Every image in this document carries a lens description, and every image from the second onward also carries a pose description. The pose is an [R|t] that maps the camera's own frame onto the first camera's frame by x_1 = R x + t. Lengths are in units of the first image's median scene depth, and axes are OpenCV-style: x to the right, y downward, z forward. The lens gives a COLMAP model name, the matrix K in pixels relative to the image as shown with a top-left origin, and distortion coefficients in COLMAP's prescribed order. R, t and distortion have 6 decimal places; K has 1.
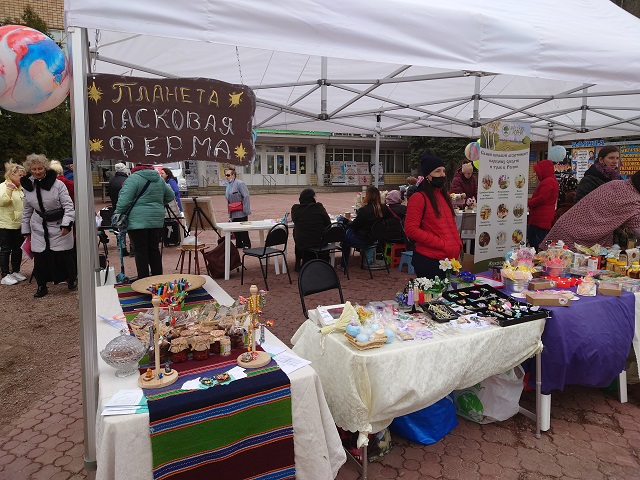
lens RADIAL K [[479.3, 0, 320.1], [0, 479.3, 237.1], [0, 0, 1]] dist [0.054494, -0.027259]
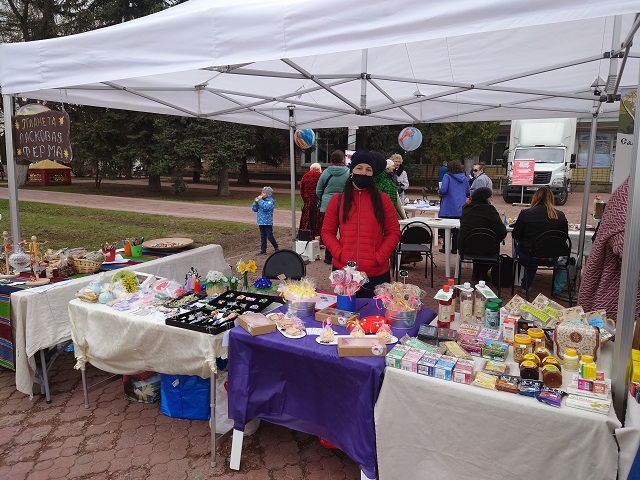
lens RADIAL K [[479.3, 0, 320.8], [0, 479.3, 242.2], [0, 0, 1]] dist [0.054494, -0.027259]
pose [[0.593541, 0.115759, -0.796435, 1.213285], [-0.107705, 0.992125, 0.063935, -0.059536], [0.797564, 0.047832, 0.601334, 0.539396]]
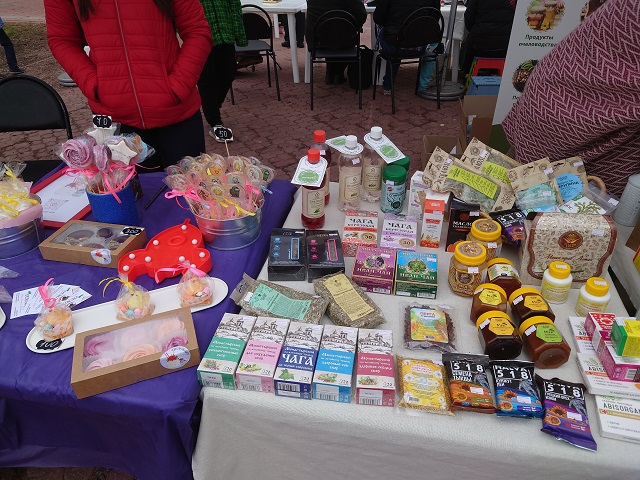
lens RADIAL K [[479.3, 0, 324.5], [0, 479.3, 241.6], [0, 0, 1]] dist [0.054494, -0.027259]
pose [[0.824158, 0.283930, -0.490048, 0.920223], [-0.053962, 0.900689, 0.431100, -0.060618], [0.563783, -0.328851, 0.757632, 0.885589]]
